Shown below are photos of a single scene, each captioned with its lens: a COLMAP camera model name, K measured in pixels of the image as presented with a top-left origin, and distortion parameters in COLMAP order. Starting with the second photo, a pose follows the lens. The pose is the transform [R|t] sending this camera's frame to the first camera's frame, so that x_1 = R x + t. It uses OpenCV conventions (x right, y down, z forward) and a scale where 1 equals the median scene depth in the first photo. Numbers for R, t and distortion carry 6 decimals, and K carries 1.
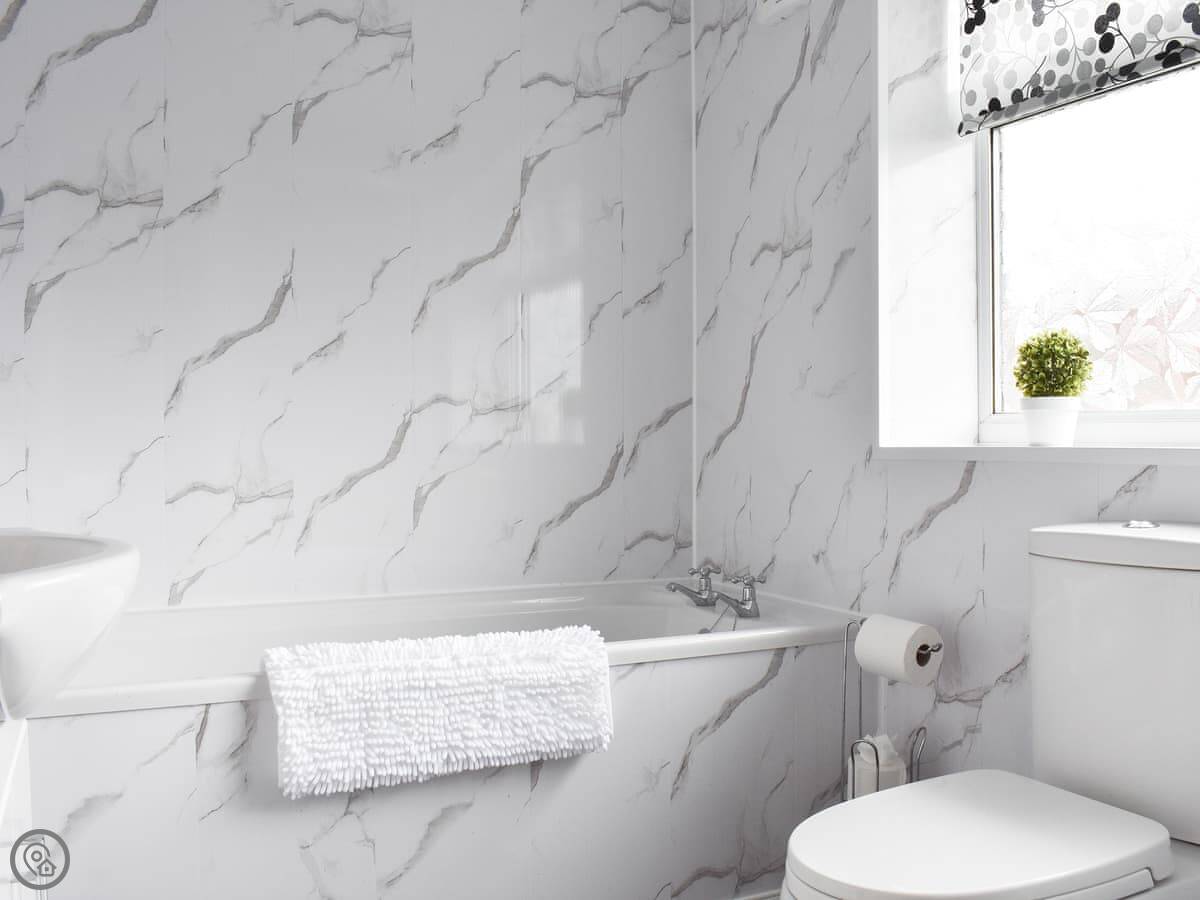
lens RADIAL K [[1093.1, 0, 625.3], [0, 1093.1, 450.4], [0, 0, 1]] dist [-0.069640, -0.005663]
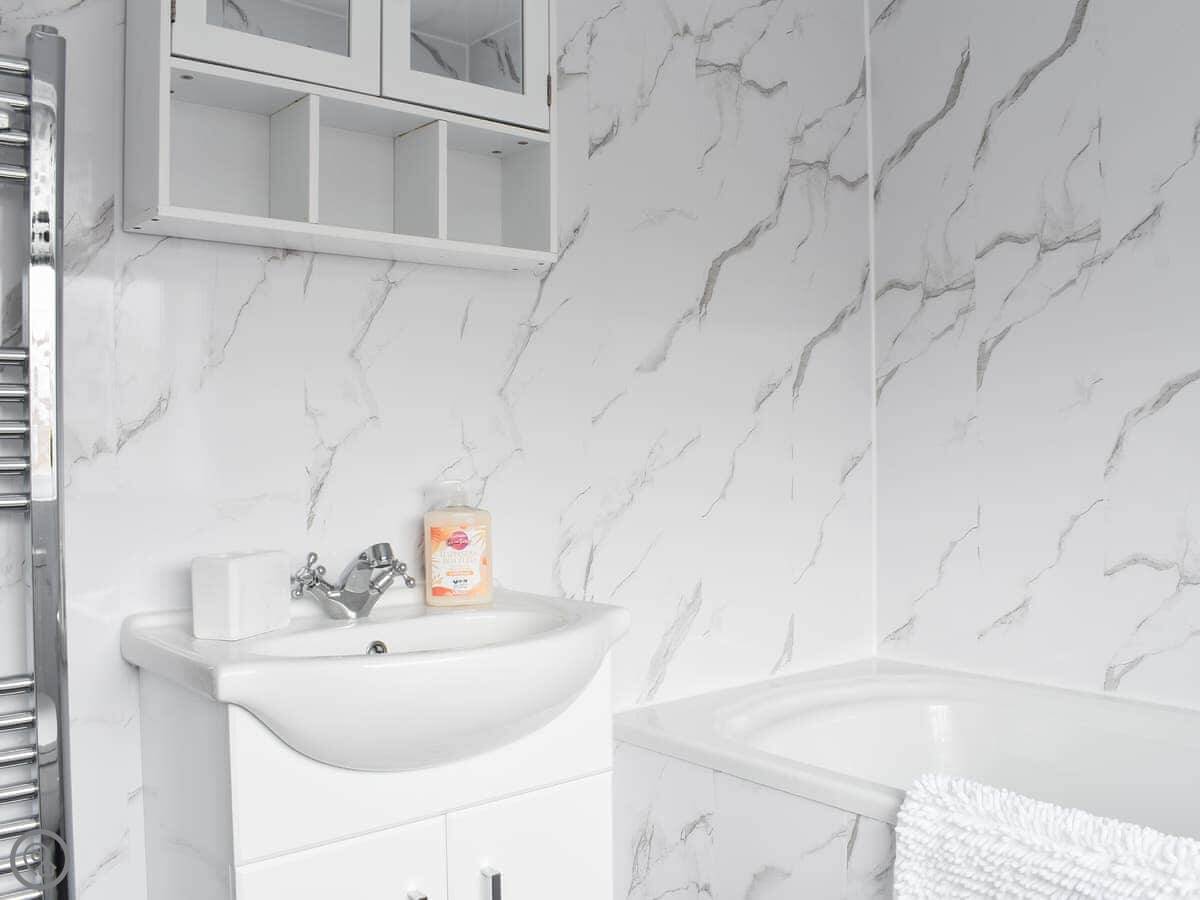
lens RADIAL K [[1093.1, 0, 625.3], [0, 1093.1, 450.4], [0, 0, 1]] dist [-0.069640, -0.005663]
pose [[0.278283, 0.013210, -0.960408, 0.326364], [-0.005096, 0.999912, 0.012276, -0.064744], [0.960486, 0.001477, 0.278325, 0.395004]]
